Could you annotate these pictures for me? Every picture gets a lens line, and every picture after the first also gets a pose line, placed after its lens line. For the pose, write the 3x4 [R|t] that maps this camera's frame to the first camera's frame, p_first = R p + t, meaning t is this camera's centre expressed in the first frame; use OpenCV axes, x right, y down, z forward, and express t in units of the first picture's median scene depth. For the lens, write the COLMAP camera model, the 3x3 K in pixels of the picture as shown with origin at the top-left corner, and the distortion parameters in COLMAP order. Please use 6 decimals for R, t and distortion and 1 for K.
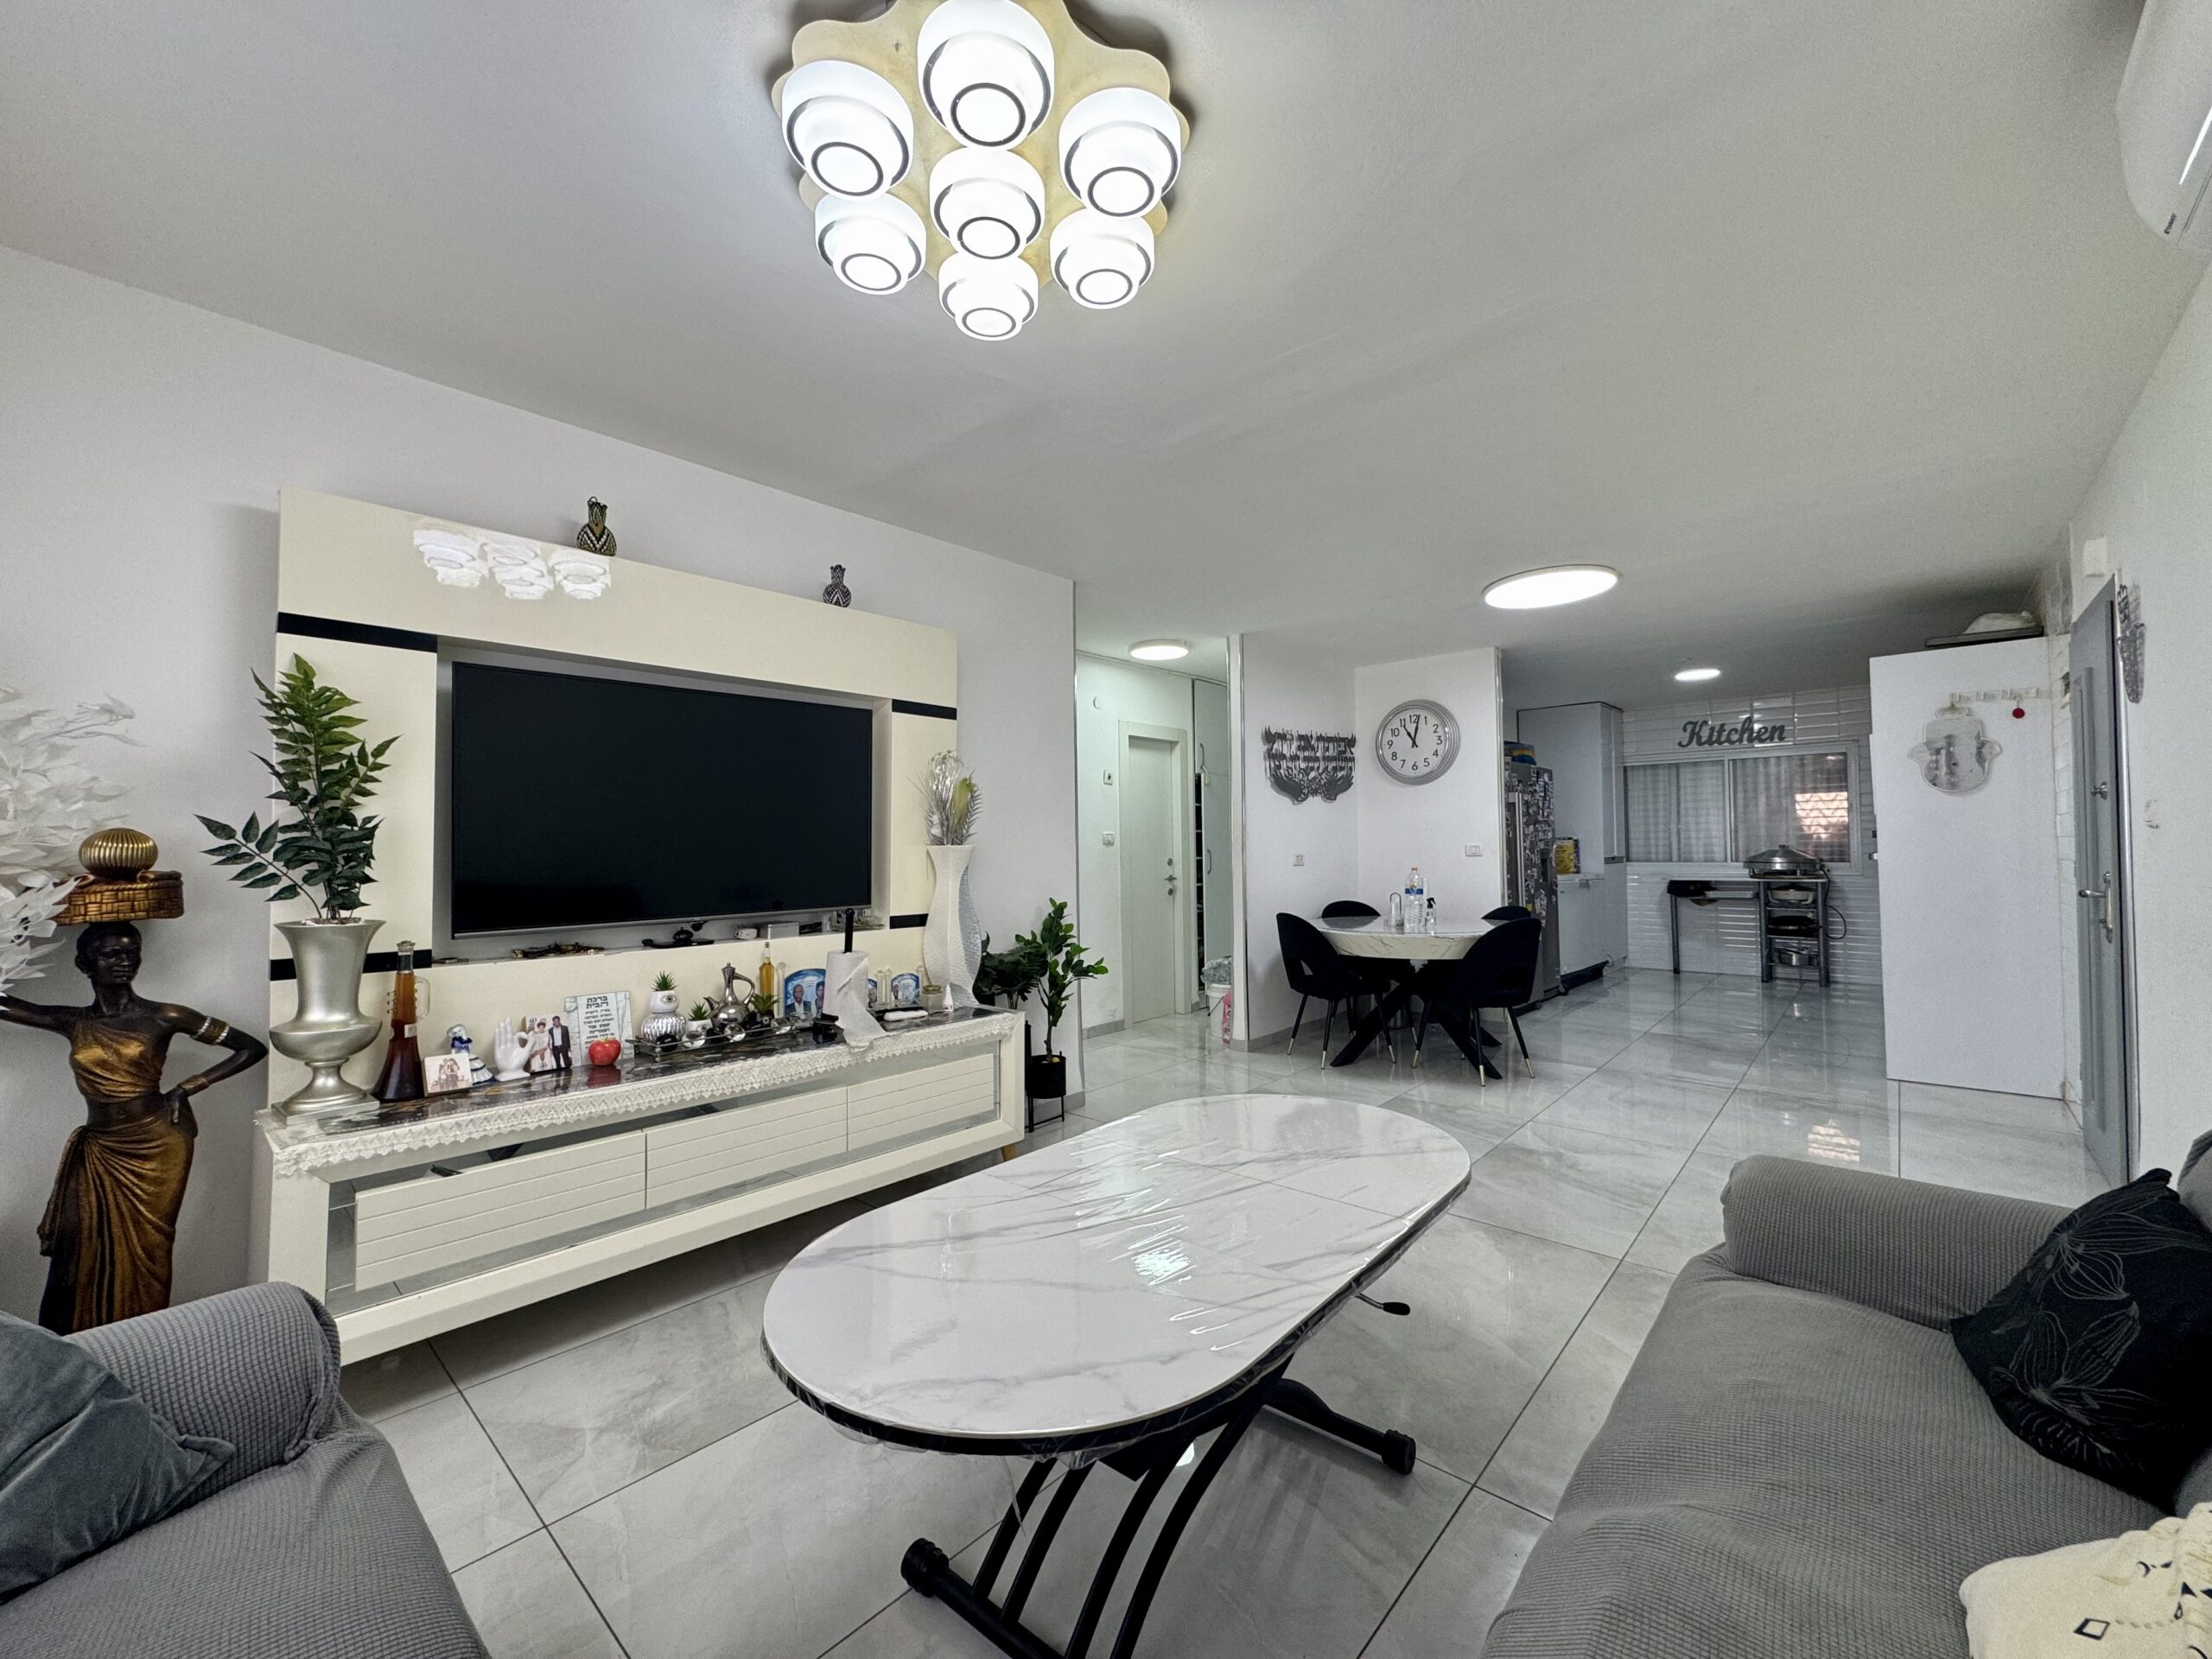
lens RADIAL K [[883.1, 0, 1103.8], [0, 883.1, 830.7], [0, 0, 1]] dist [-0.002448, 0.000064]
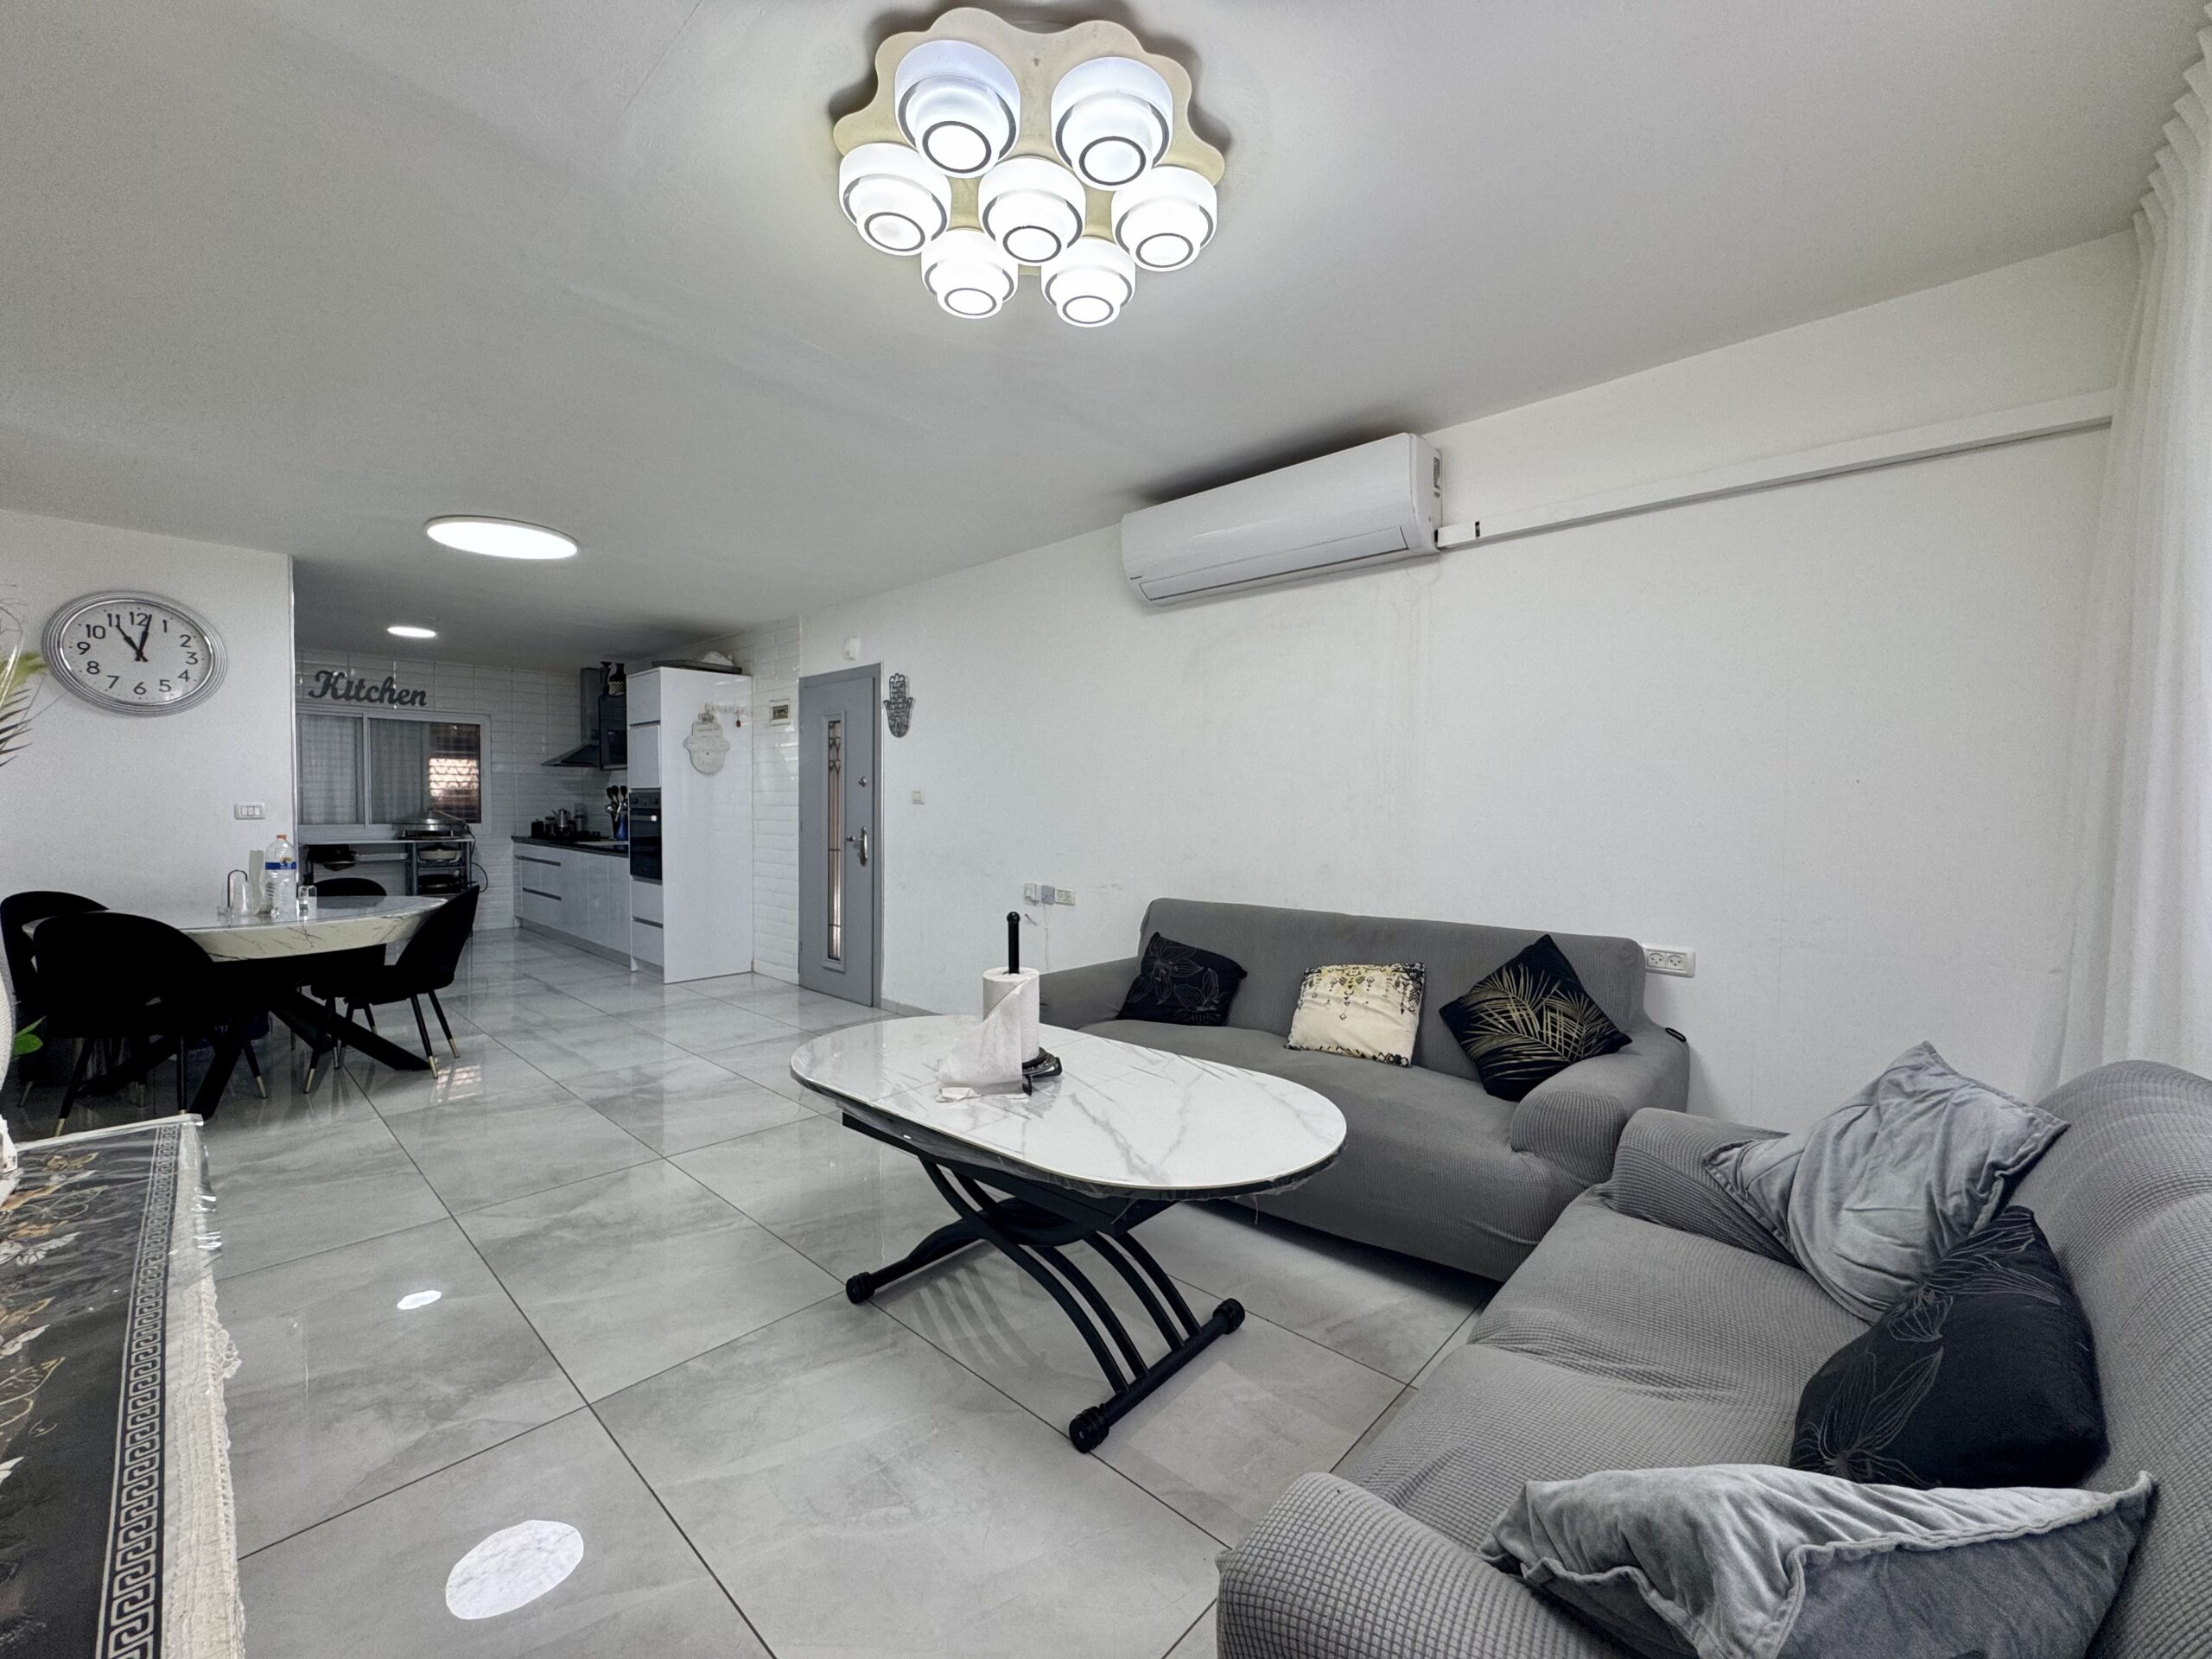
lens RADIAL K [[883.1, 0, 1103.8], [0, 883.1, 830.7], [0, 0, 1]] dist [-0.002448, 0.000064]
pose [[0.014109, -0.017014, 0.999756, -0.359243], [-0.027392, 0.999473, 0.017396, 0.005757], [-0.999525, -0.027631, 0.013636, 0.262825]]
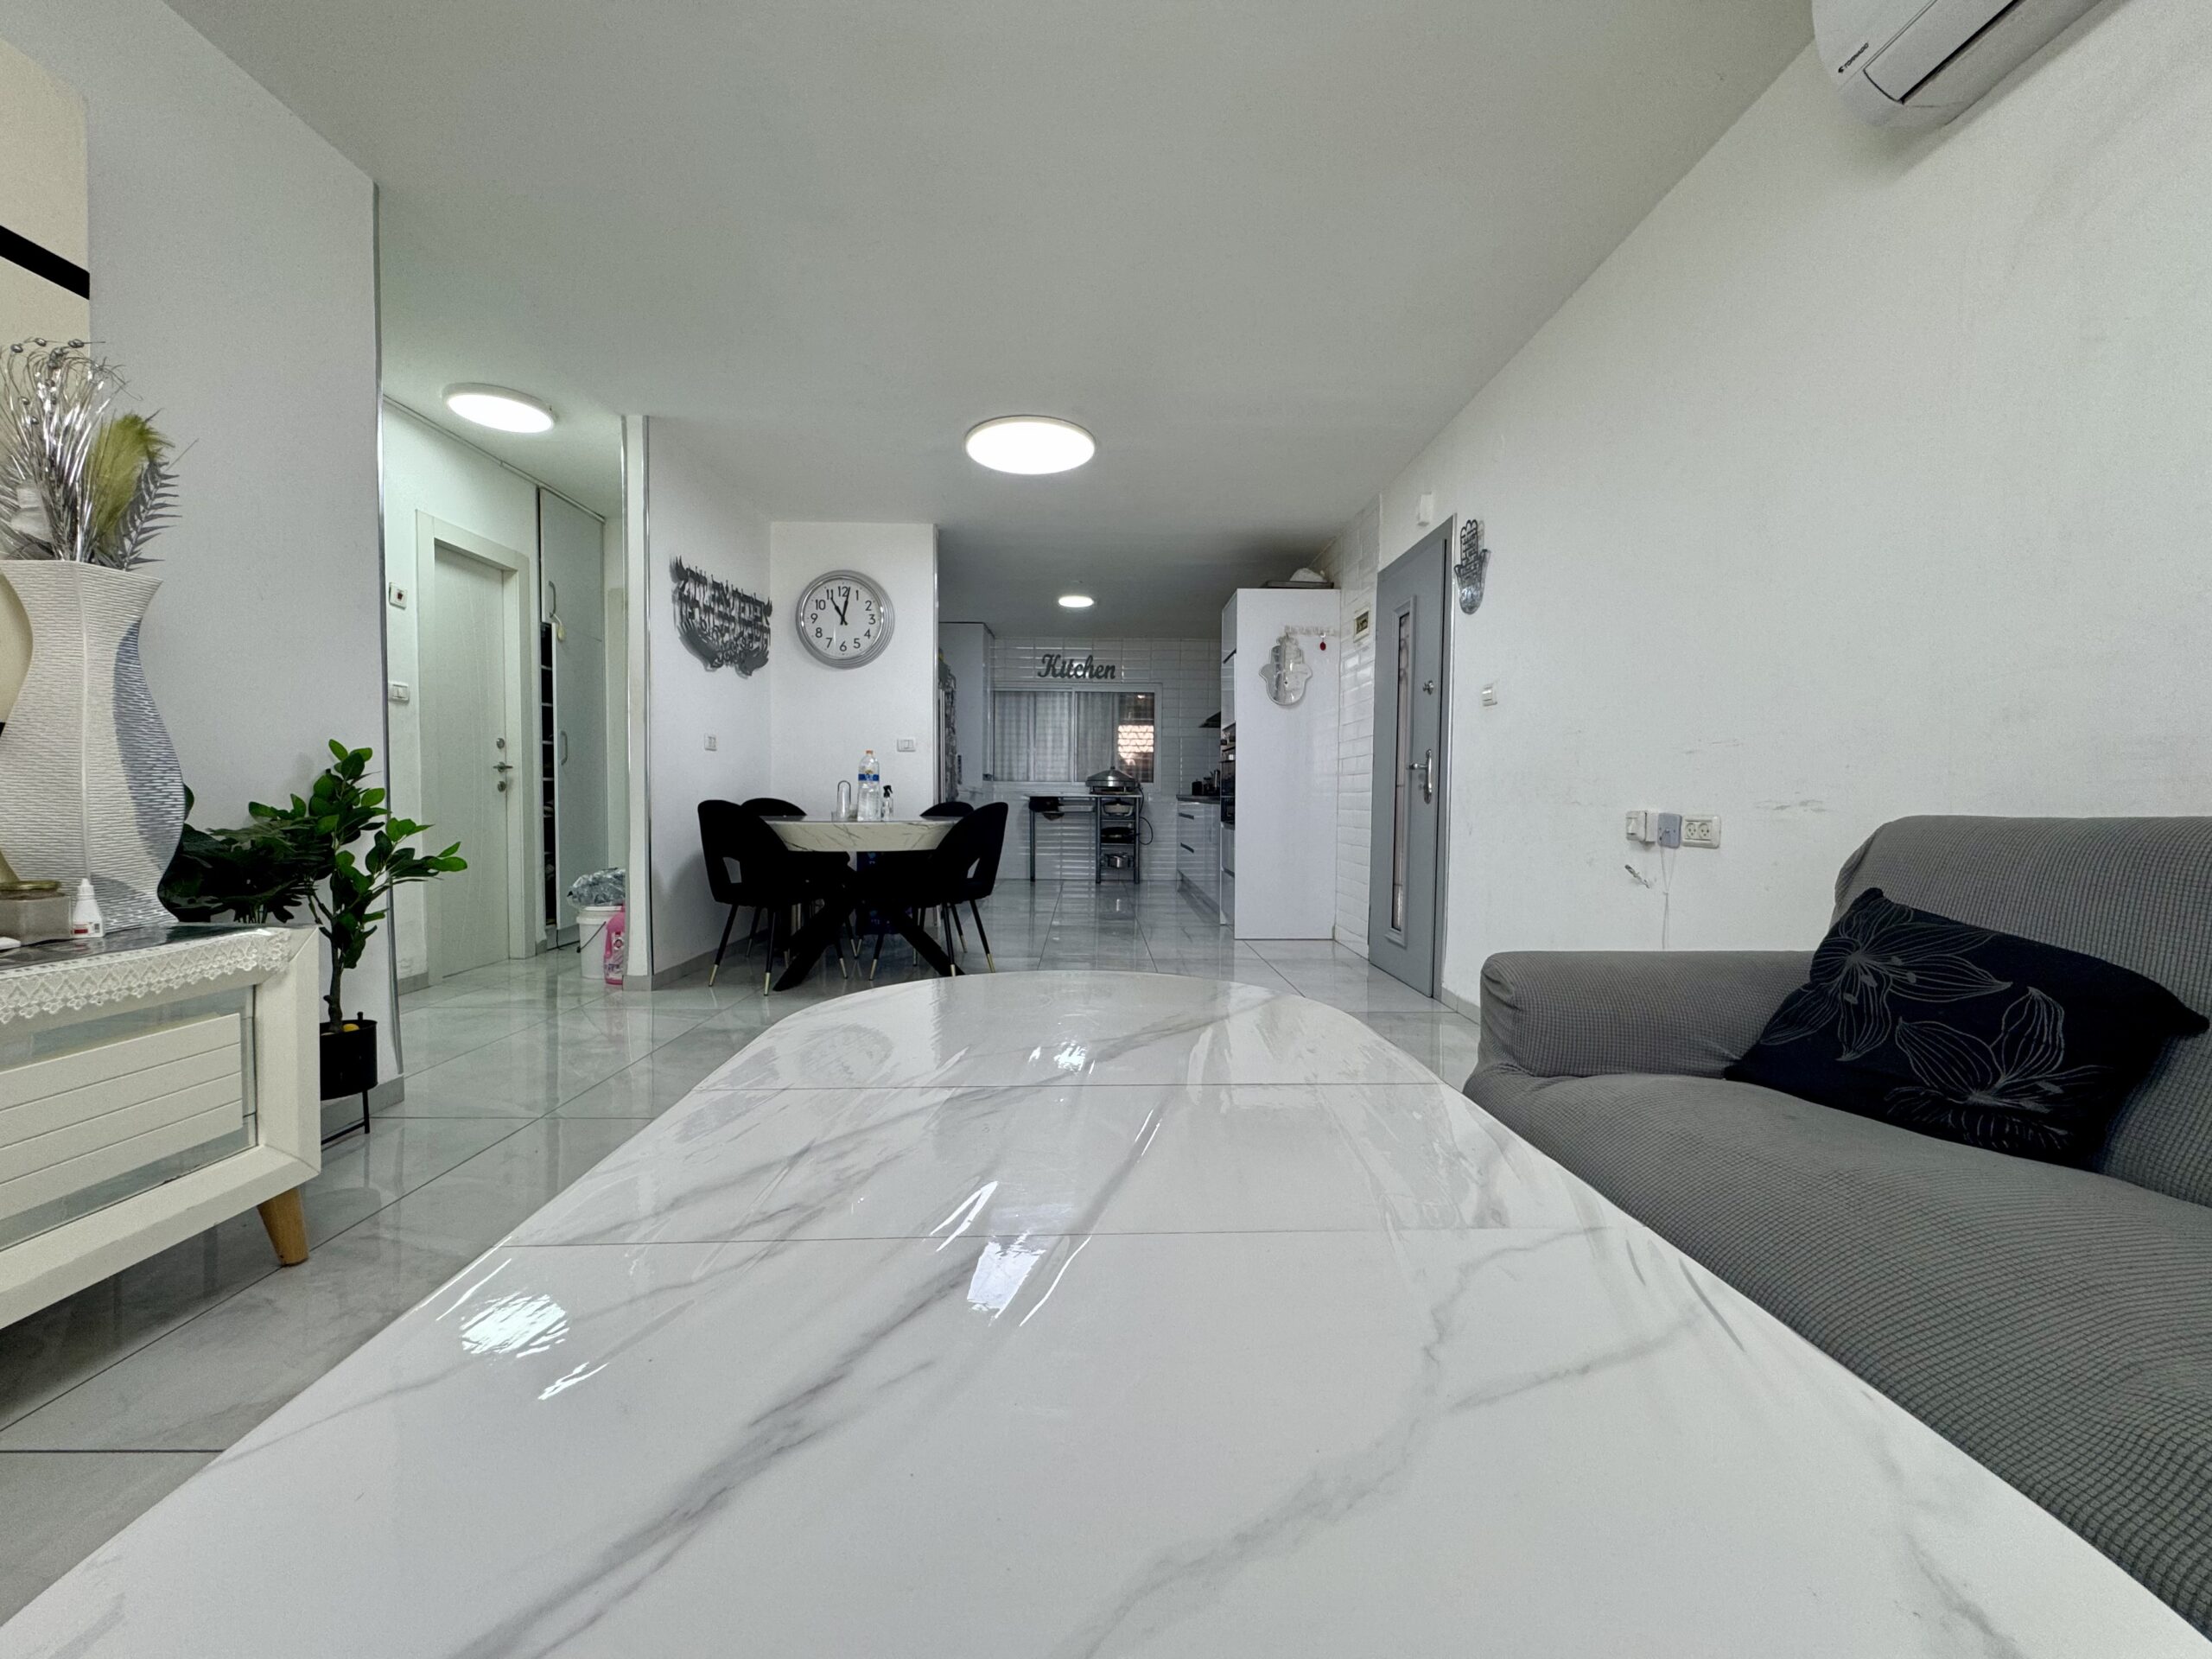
lens RADIAL K [[883.1, 0, 1103.8], [0, 883.1, 830.7], [0, 0, 1]] dist [-0.002448, 0.000064]
pose [[0.730880, -0.006971, 0.682471, -0.061951], [-0.032107, 0.998490, 0.044584, 0.068137], [-0.681751, -0.054498, 0.729552, 0.197507]]
